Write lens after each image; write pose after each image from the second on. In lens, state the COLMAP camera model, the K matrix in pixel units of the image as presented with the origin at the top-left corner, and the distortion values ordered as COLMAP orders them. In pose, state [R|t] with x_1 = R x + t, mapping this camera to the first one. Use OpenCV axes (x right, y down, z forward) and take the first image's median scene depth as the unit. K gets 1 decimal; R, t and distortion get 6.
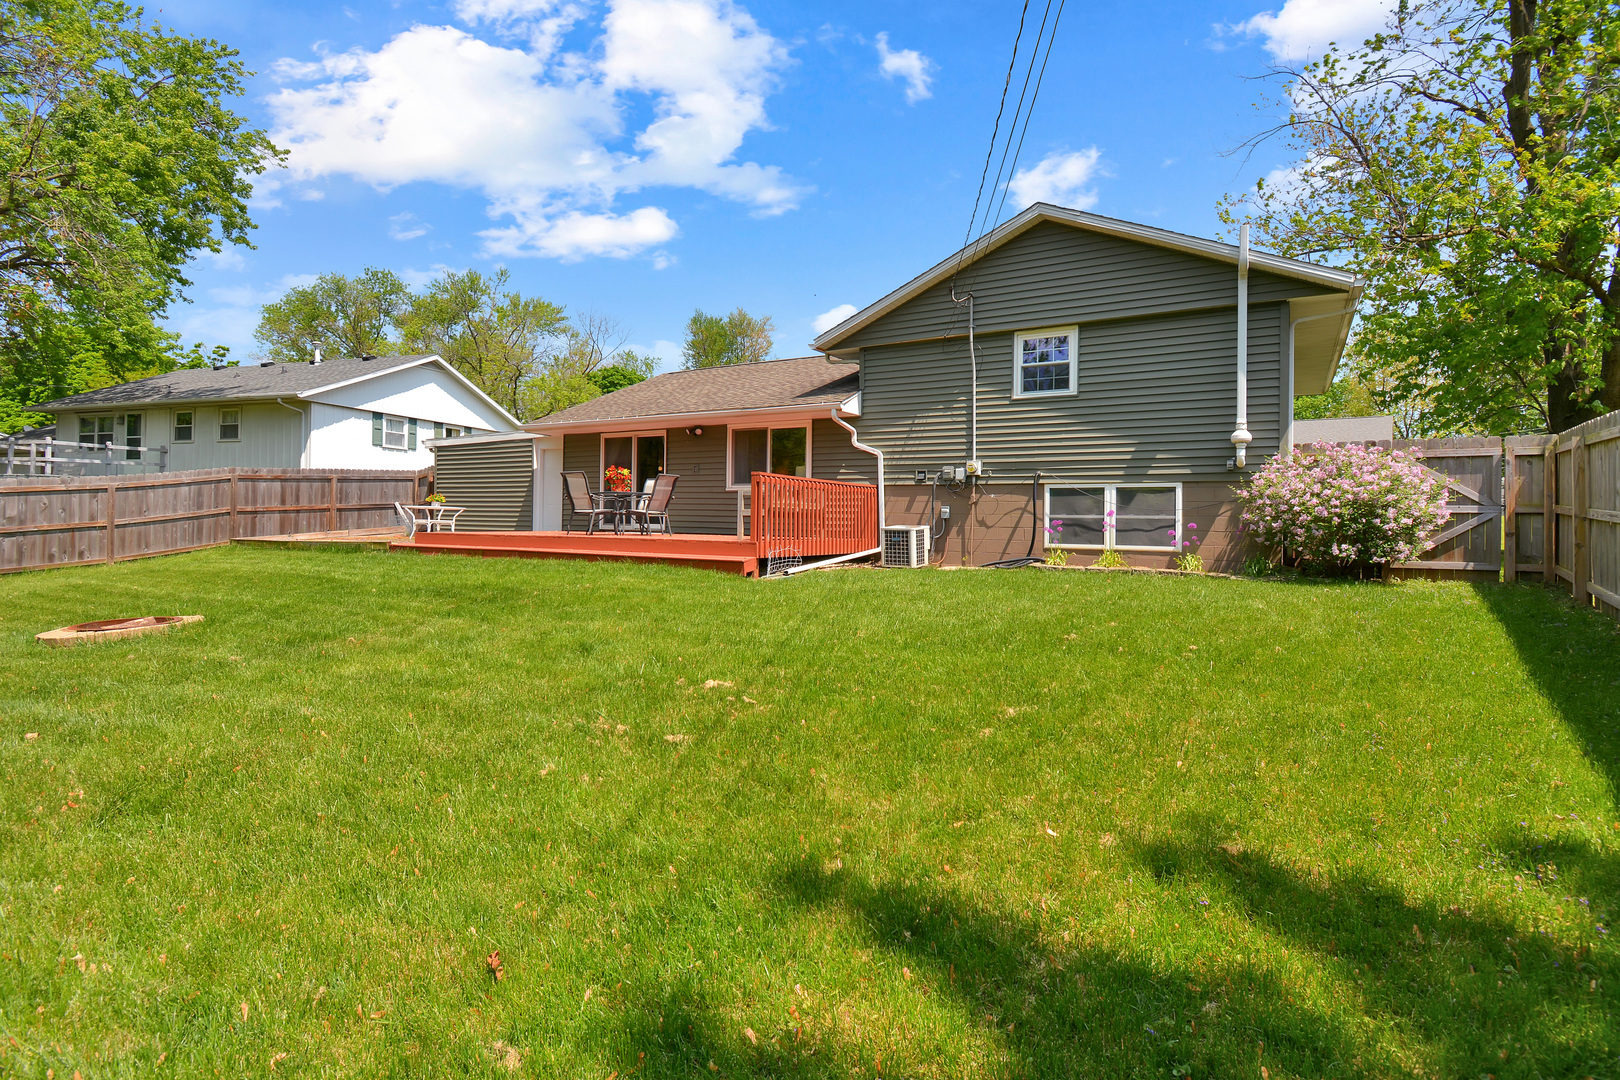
lens RADIAL K [[820.5, 0, 825.3], [0, 820.5, 487.0], [0, 0, 1]] dist [0.023980, -0.031322]
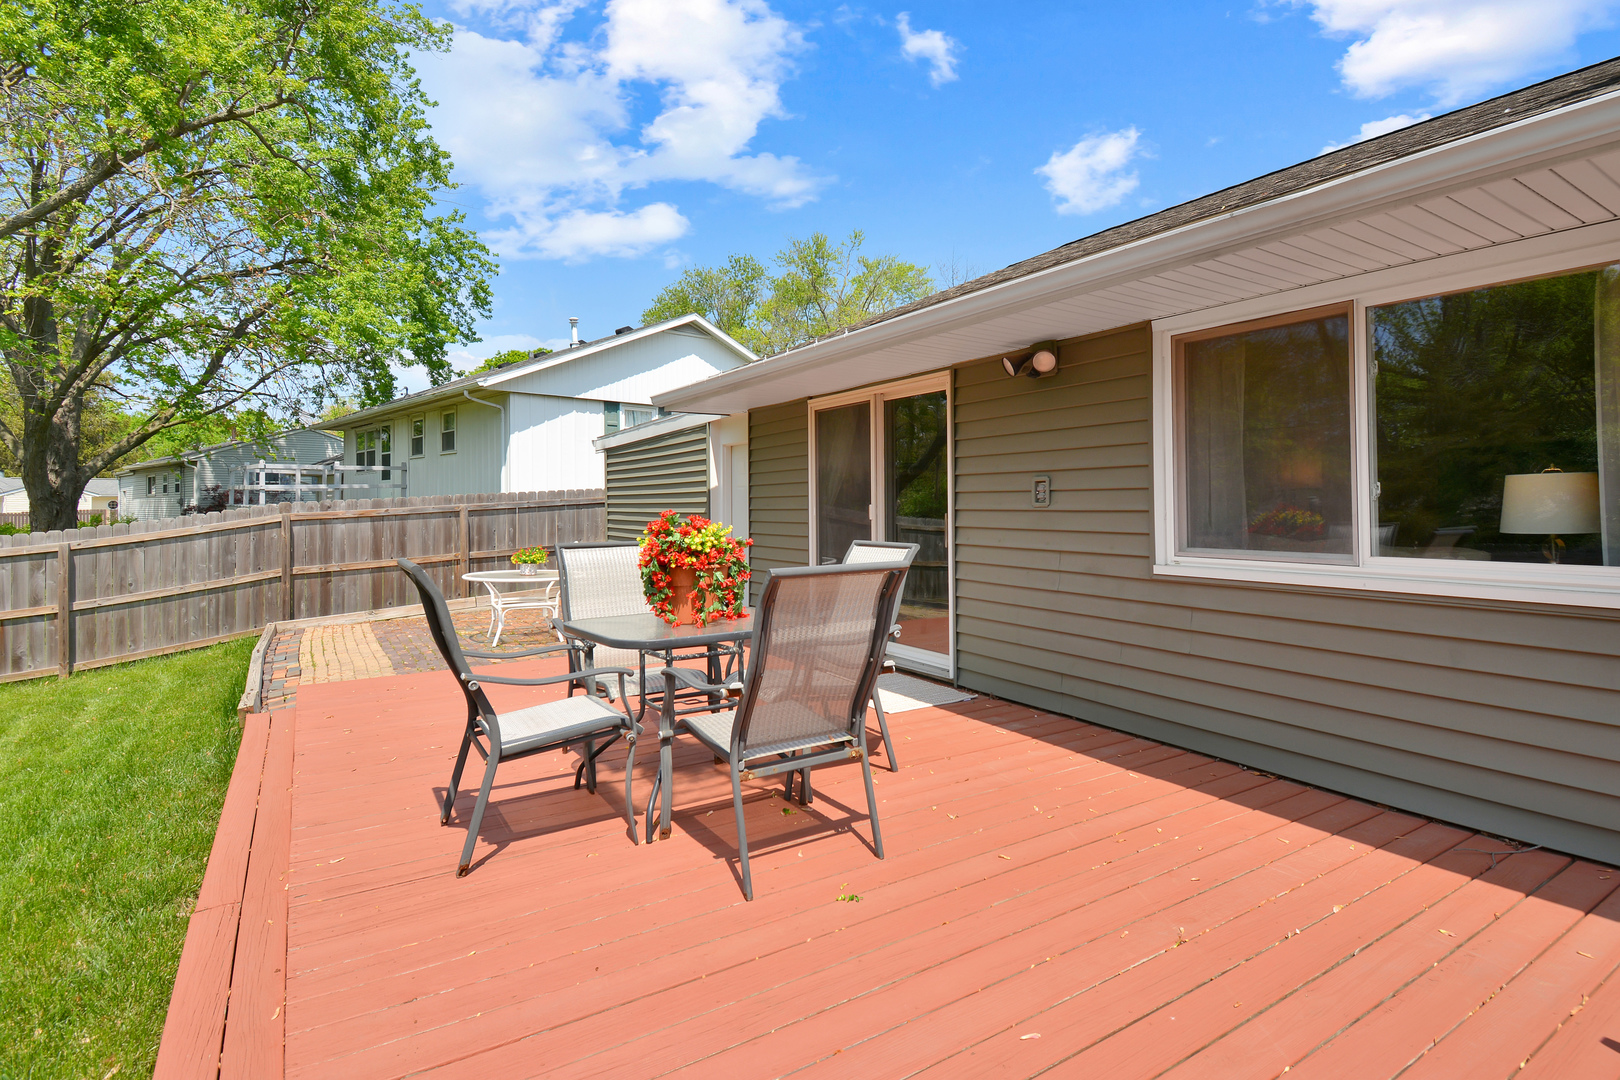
lens RADIAL K [[829.5, 0, 822.0], [0, 829.5, 459.6], [0, 0, 1]] dist [0.026063, -0.032605]
pose [[0.882525, -0.044602, -0.468146, -0.092536], [0.039686, 0.999005, -0.020366, -0.031952], [0.468589, -0.000606, 0.883416, 0.745078]]
